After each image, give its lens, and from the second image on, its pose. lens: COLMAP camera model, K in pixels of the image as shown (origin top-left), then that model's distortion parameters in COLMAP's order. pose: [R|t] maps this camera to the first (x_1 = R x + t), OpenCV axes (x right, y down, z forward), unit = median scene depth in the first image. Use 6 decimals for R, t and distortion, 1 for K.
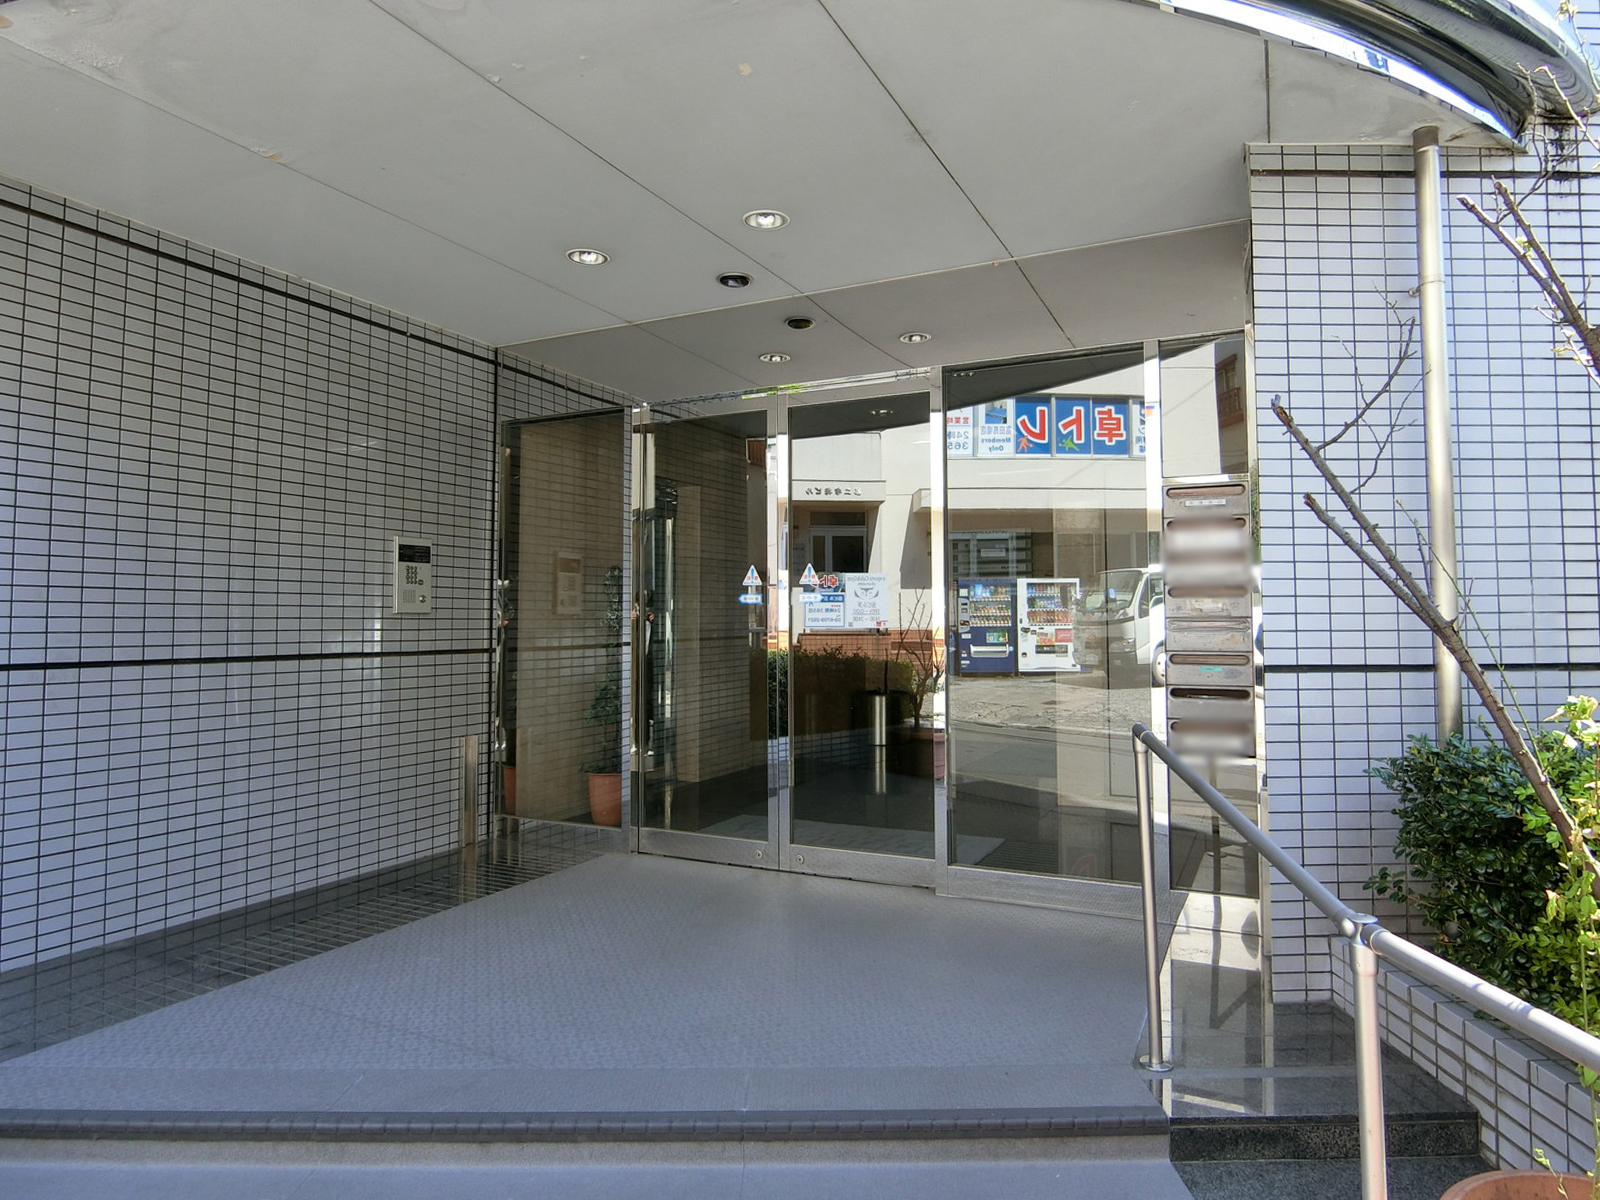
lens RADIAL K [[970.7, 0, 800.1], [0, 970.7, 596.4], [0, 0, 1]] dist [-0.000844, -0.000136]
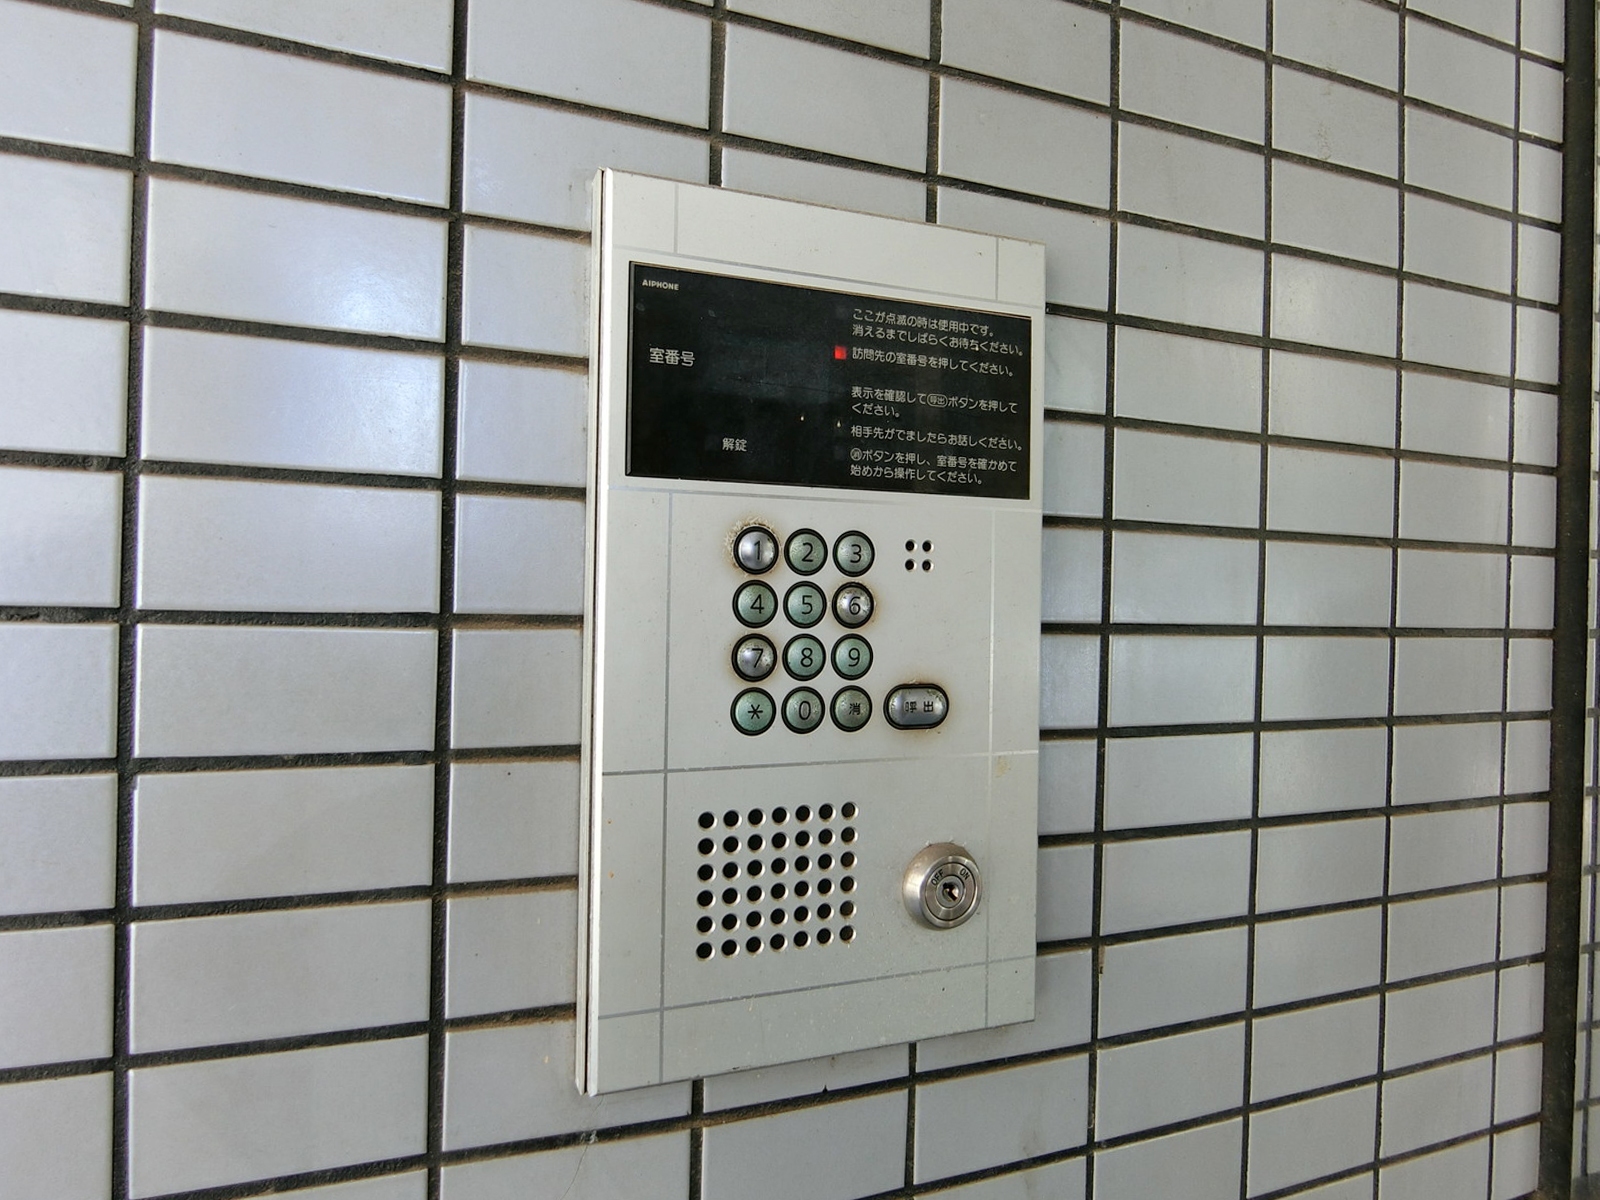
lens RADIAL K [[970.7, 0, 799.7], [0, 970.7, 604.8], [0, 0, 1]] dist [-0.000844, -0.000136]
pose [[0.744568, 0.002127, -0.667543, -0.338060], [0.004135, 0.999961, 0.007799, -0.024899], [0.667534, -0.008567, 0.744530, 0.922445]]
